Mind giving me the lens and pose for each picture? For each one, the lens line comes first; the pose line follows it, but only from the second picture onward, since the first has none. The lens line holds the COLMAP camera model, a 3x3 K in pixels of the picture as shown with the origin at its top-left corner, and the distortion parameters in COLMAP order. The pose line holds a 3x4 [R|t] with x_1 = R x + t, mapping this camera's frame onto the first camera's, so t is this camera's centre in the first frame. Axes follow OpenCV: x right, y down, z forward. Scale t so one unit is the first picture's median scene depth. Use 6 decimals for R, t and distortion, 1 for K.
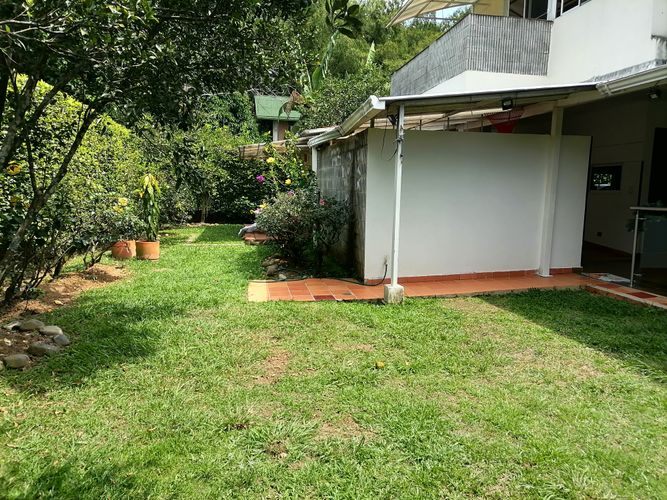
lens RADIAL K [[491.0, 0, 333.5], [0, 491.0, 250.0], [0, 0, 1]] dist [0.025789, -0.001619]
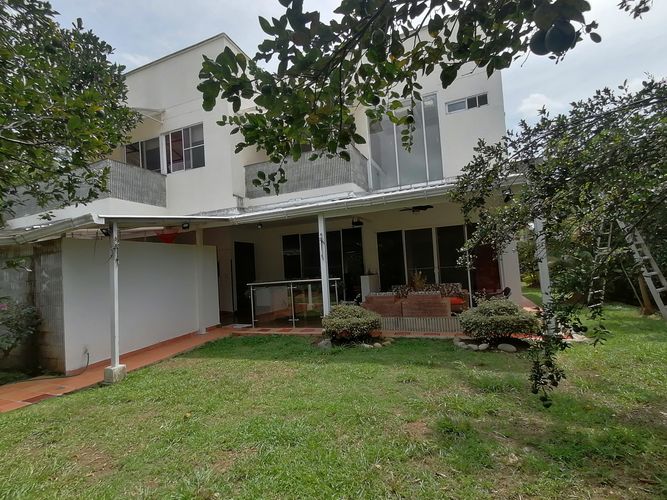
lens RADIAL K [[330.5, 0, 333.5], [0, 330.5, 250.0], [0, 0, 1]] dist [-0.001365, -0.000575]
pose [[0.538415, -0.005738, 0.842660, -0.267013], [0.180282, 0.977609, -0.108533, -0.020489], [-0.823169, 0.210352, 0.527394, 0.073883]]
